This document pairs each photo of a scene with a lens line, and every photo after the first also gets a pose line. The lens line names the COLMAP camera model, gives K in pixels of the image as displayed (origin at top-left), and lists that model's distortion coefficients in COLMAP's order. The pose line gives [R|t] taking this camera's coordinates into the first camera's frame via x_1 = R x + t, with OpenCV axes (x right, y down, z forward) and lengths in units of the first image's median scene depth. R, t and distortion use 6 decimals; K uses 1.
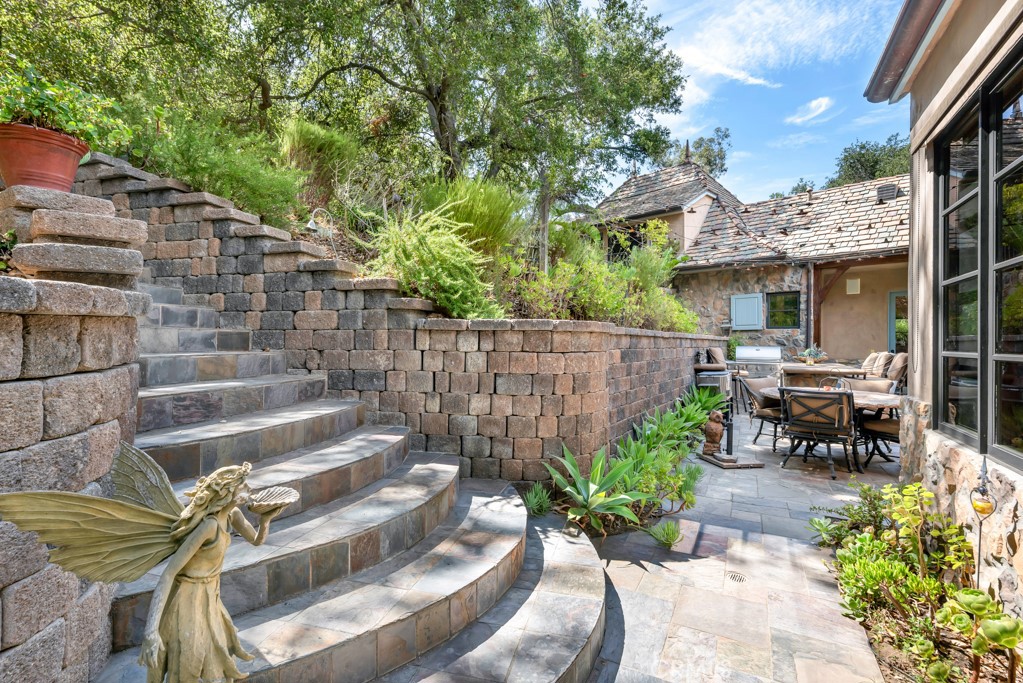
lens RADIAL K [[480.0, 0, 511.1], [0, 480.0, 342.3], [0, 0, 1]] dist [0.004327, 0.000201]
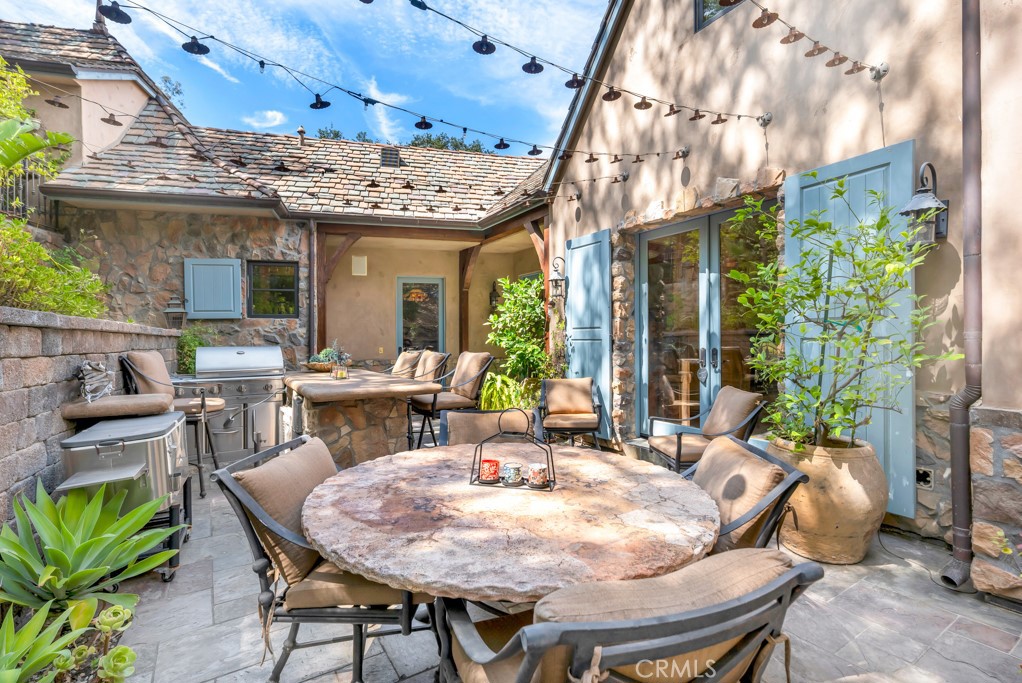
lens RADIAL K [[479.5, 0, 510.6], [0, 479.5, 340.0], [0, 0, 1]] dist [0.004327, 0.000201]
pose [[0.520592, -0.007623, 0.853772, 0.183317], [0.008294, 0.999958, 0.003871, 0.001372], [-0.853766, 0.005066, 0.520633, 0.398726]]
